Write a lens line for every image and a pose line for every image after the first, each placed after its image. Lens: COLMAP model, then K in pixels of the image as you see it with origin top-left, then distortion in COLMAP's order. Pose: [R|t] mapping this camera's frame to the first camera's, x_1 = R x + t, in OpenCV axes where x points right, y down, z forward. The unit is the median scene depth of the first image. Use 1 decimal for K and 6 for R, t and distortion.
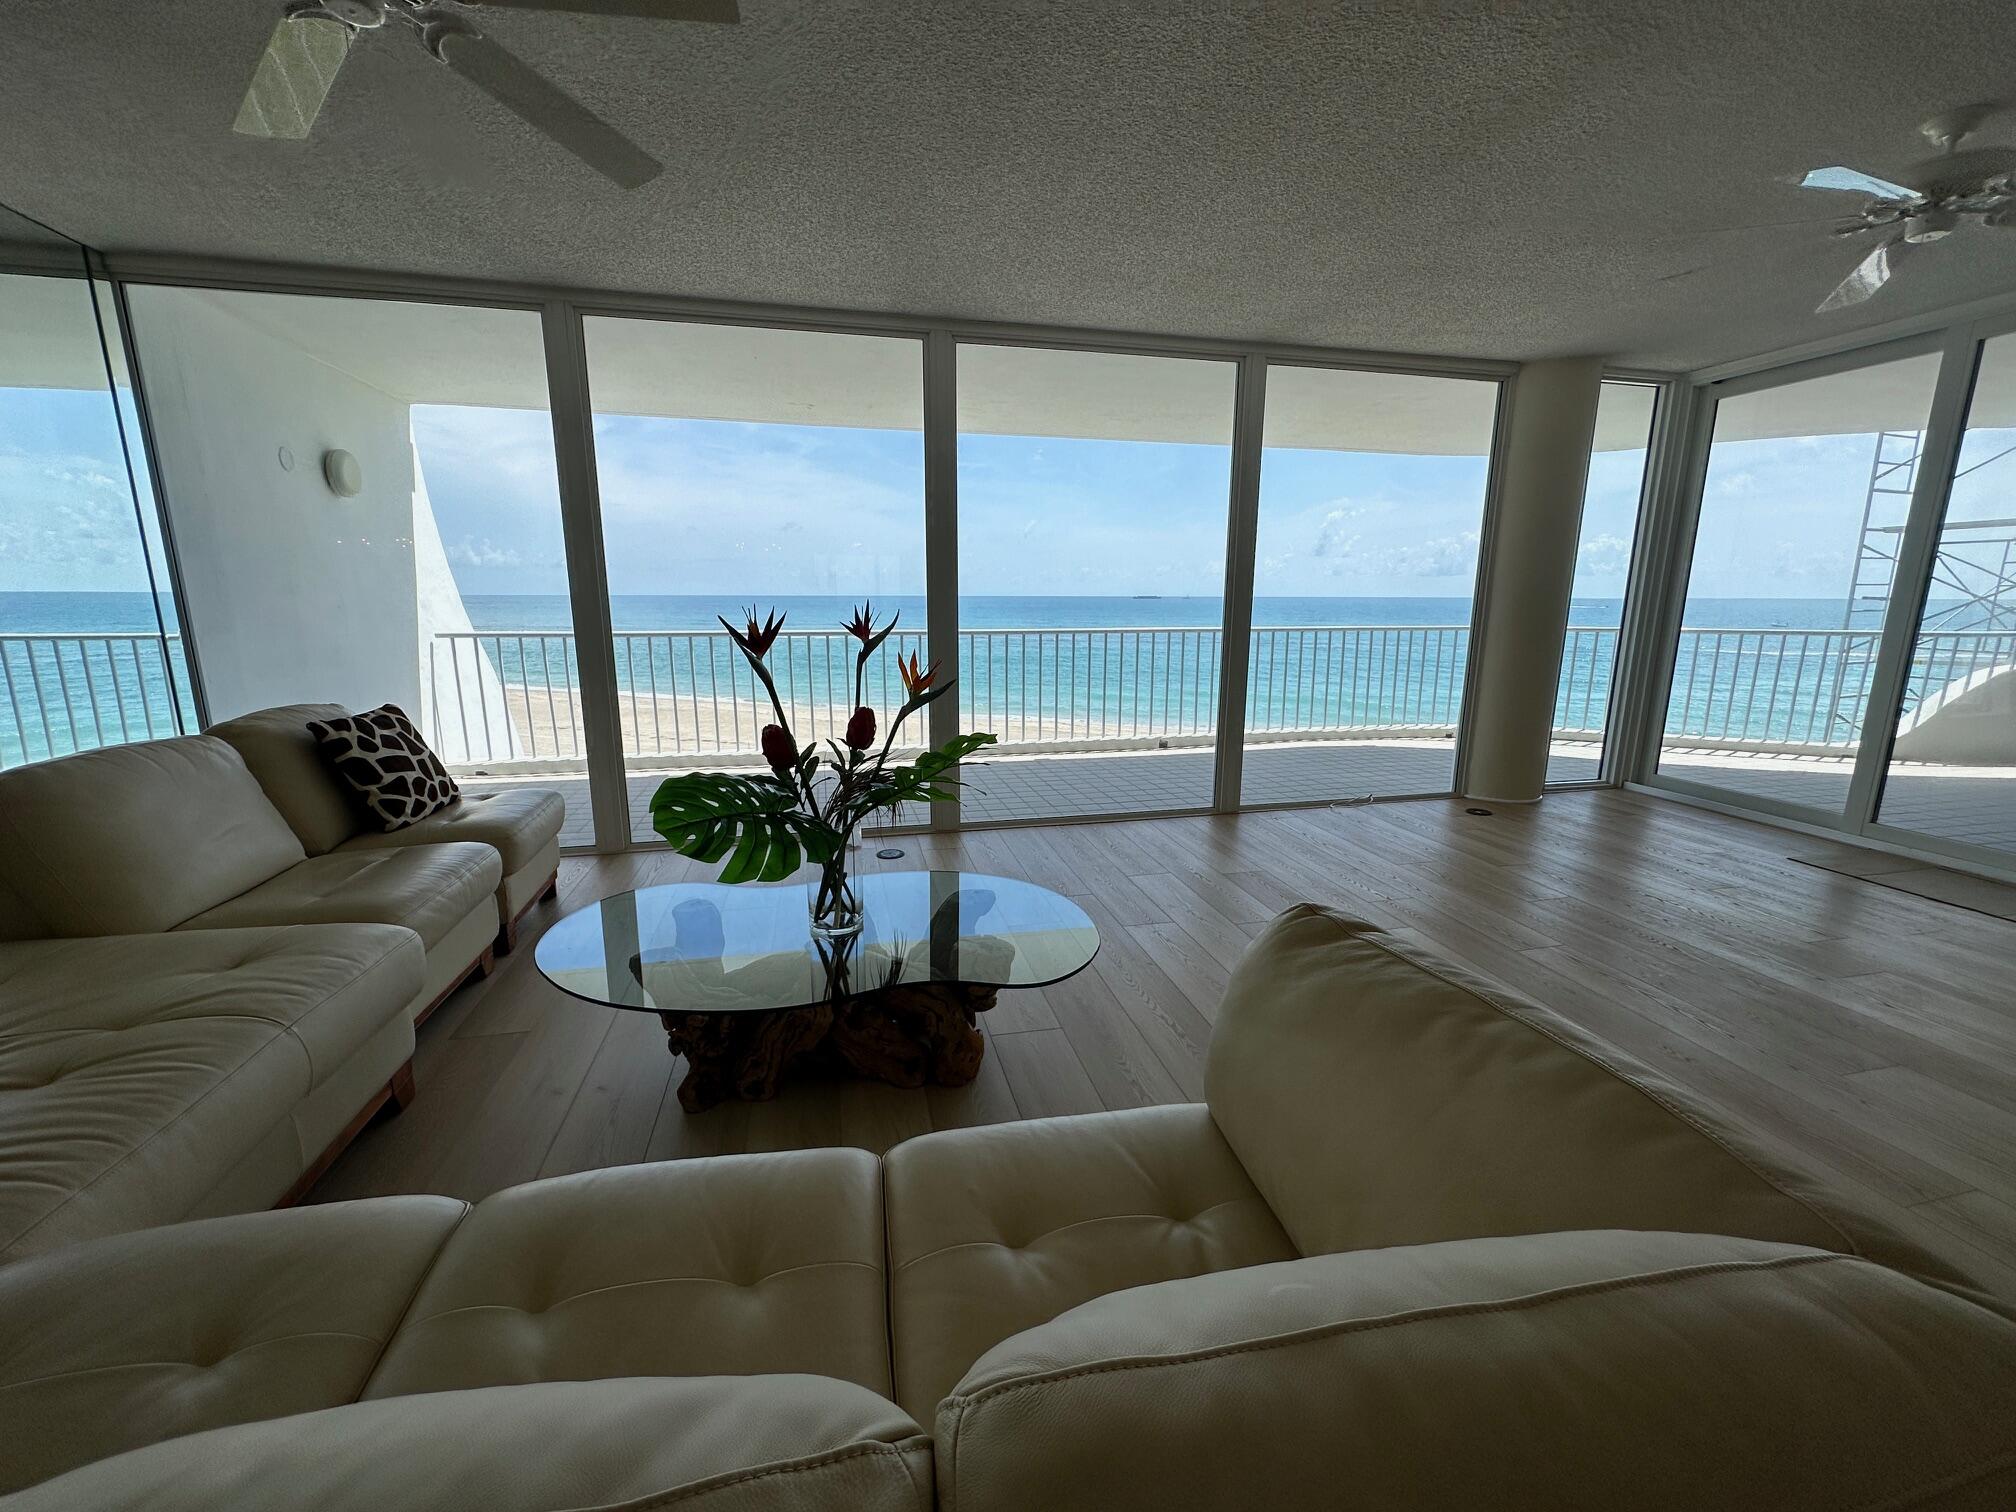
lens RADIAL K [[794.7, 0, 1008.0], [0, 794.7, 756.0], [0, 0, 1]] dist [0.001136, -0.000023]
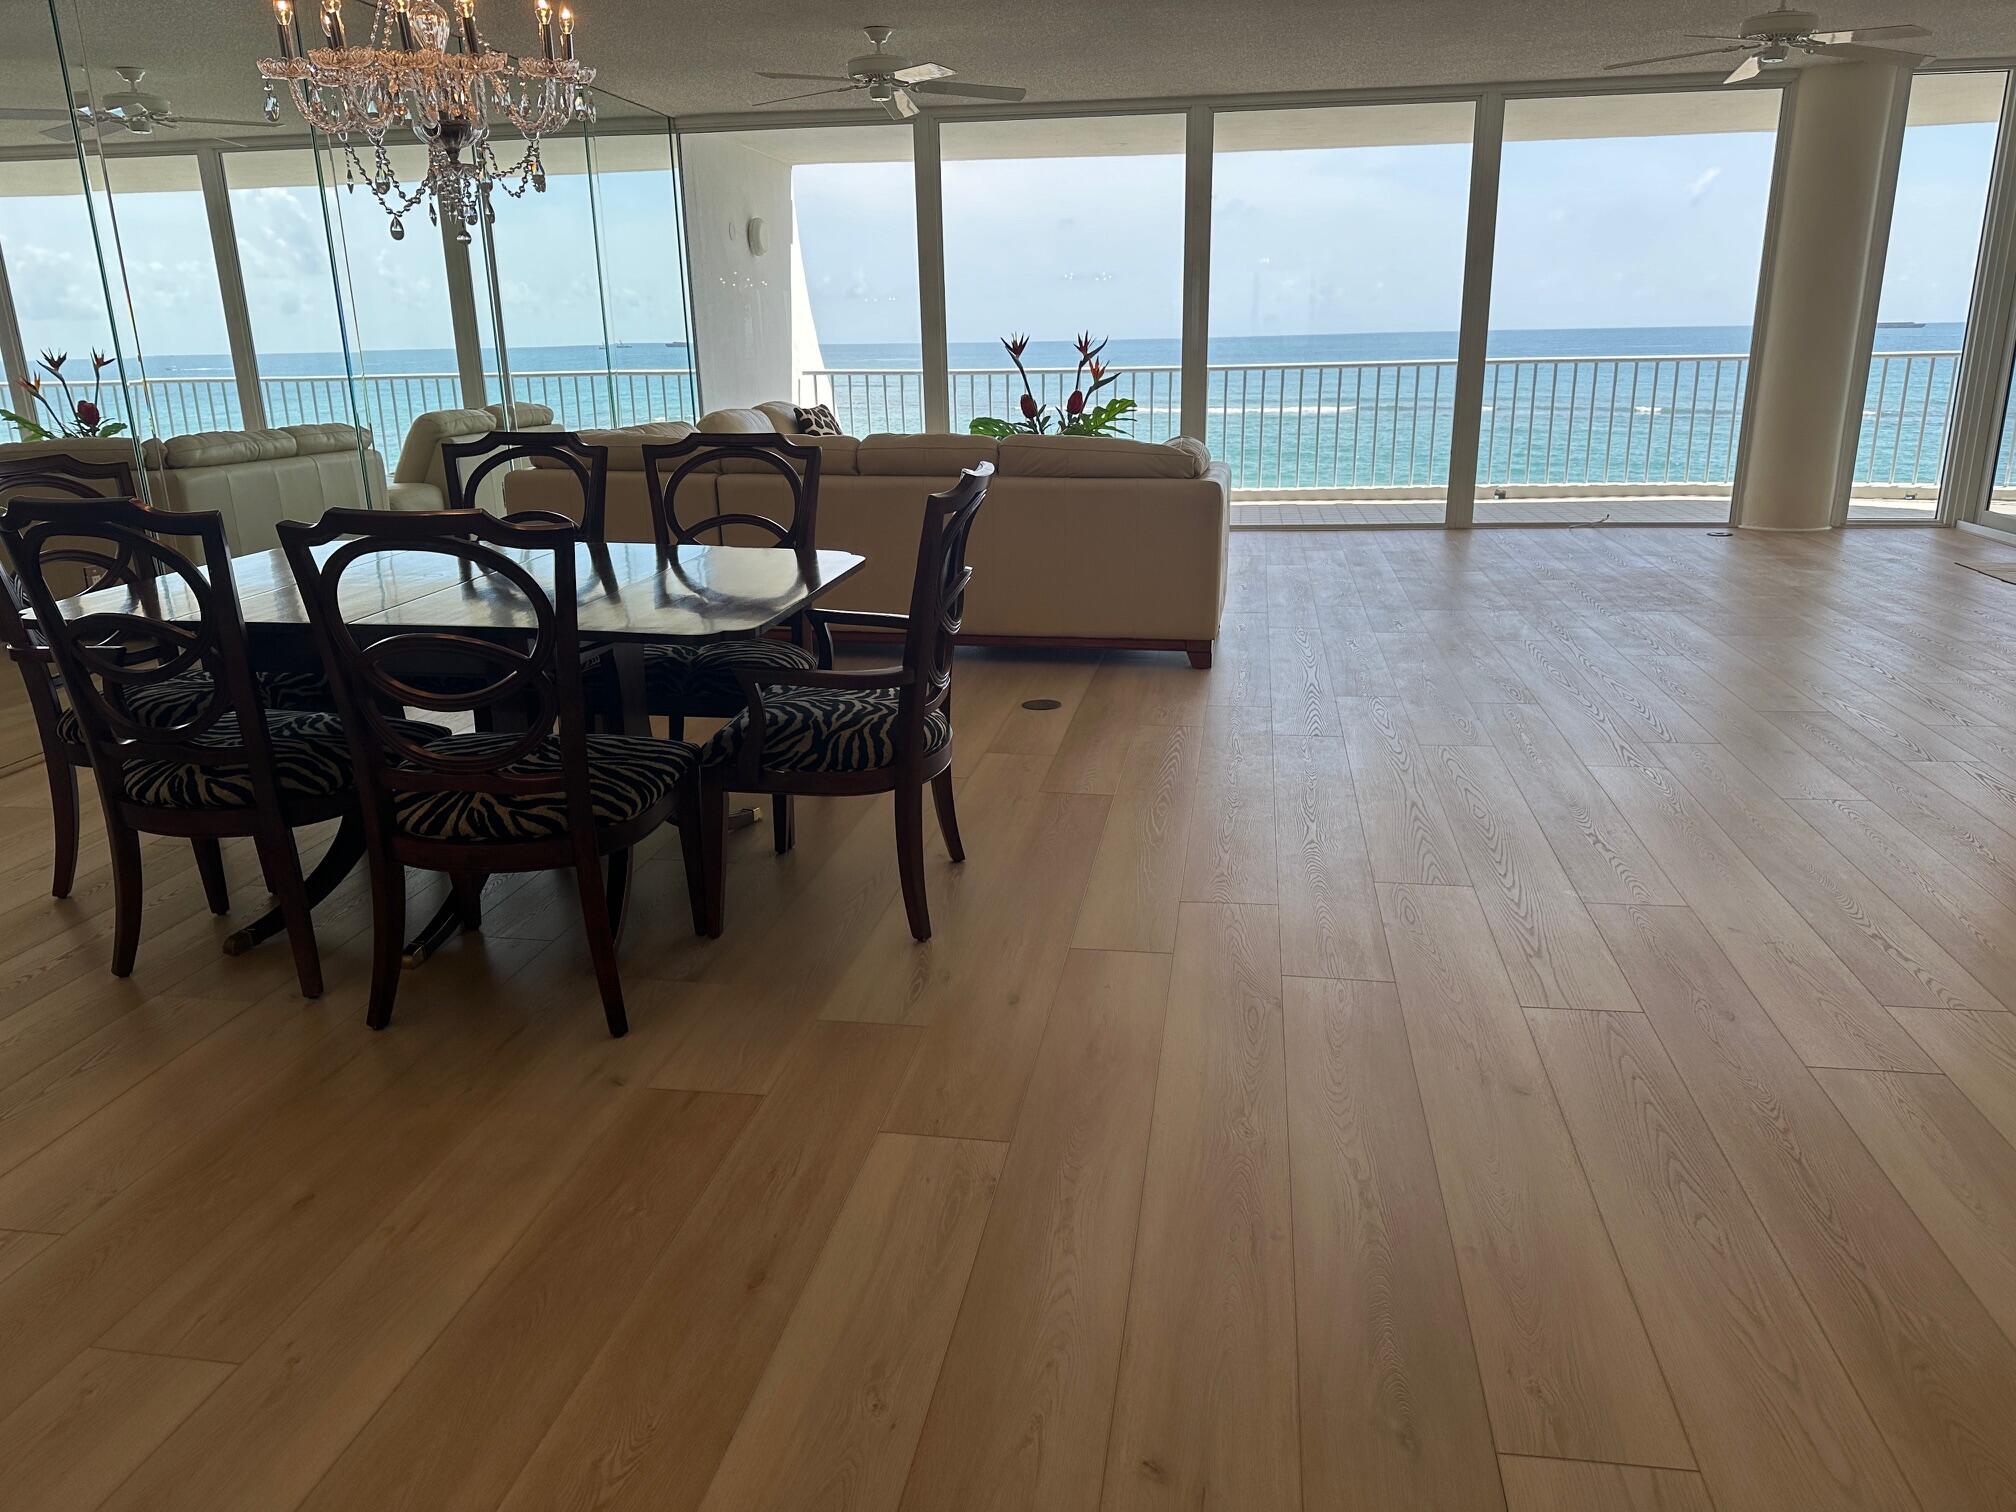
lens RADIAL K [[1406.1, 0, 1061.8], [0, 1406.1, 761.1], [0, 0, 1]] dist [0.012860, -0.000546]
pose [[0.934858, 0.084634, -0.344788, 0.535892], [-0.050552, 0.993007, 0.106682, 0.244036], [0.351405, -0.082302, 0.932599, -1.159622]]
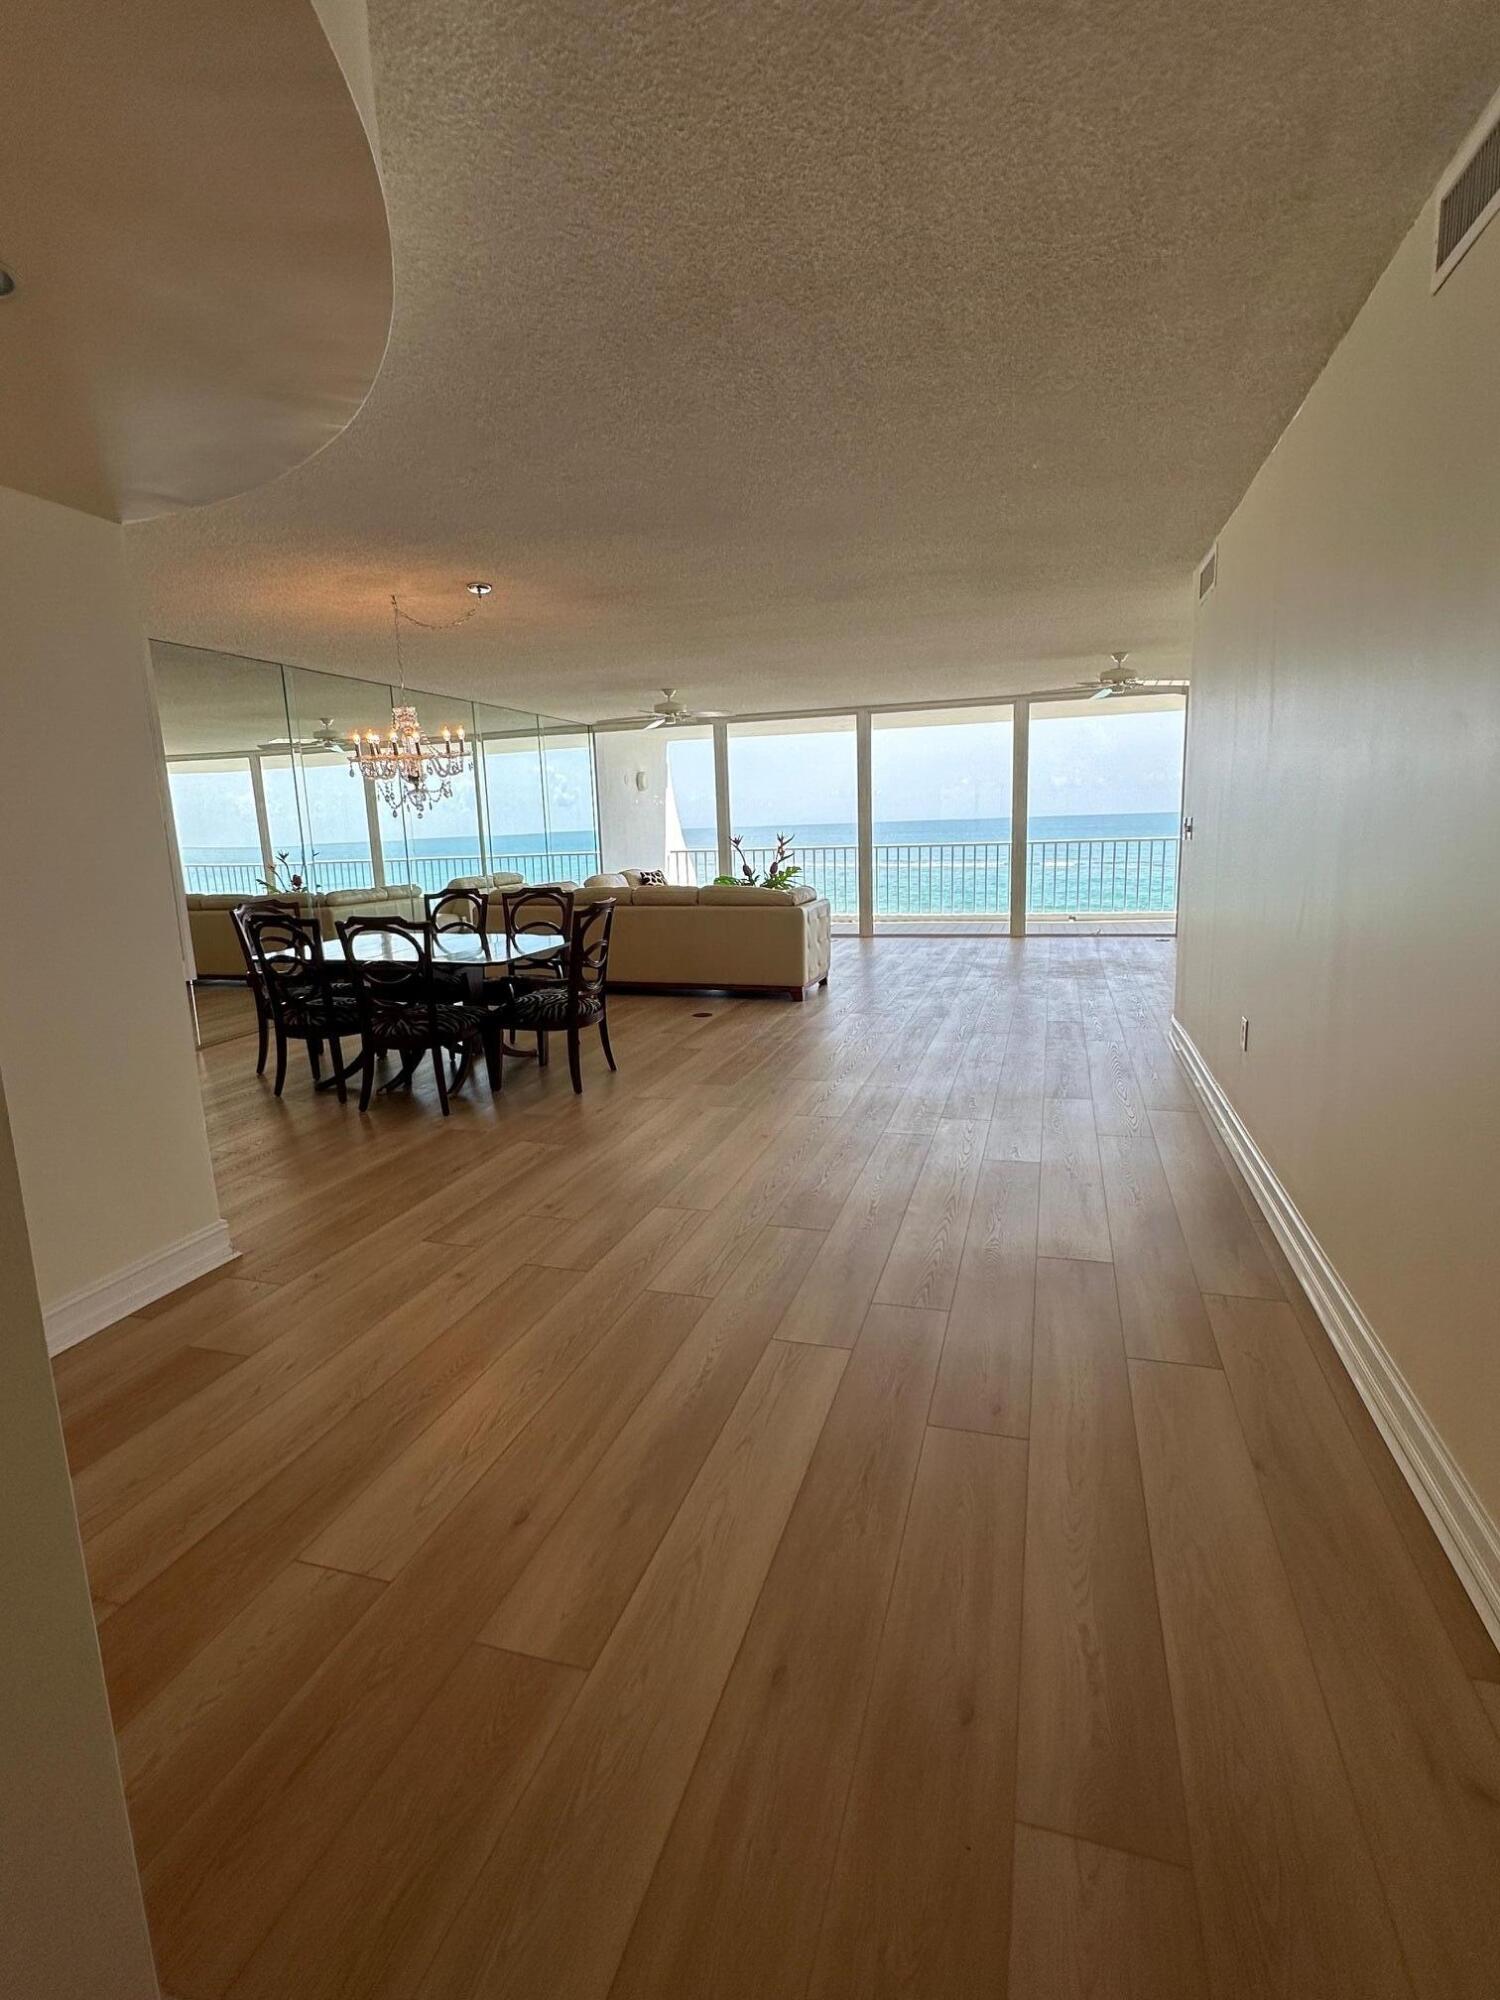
lens RADIAL K [[958.0, 0, 750.0], [0, 958.0, 1000.0], [0, 0, 1]] dist [0.037219, 0.000093]
pose [[0.863062, 0.053887, -0.502215, 1.020154], [-0.057030, 0.998331, 0.009114, 0.278618], [0.501868, 0.020775, 0.864695, -1.456329]]
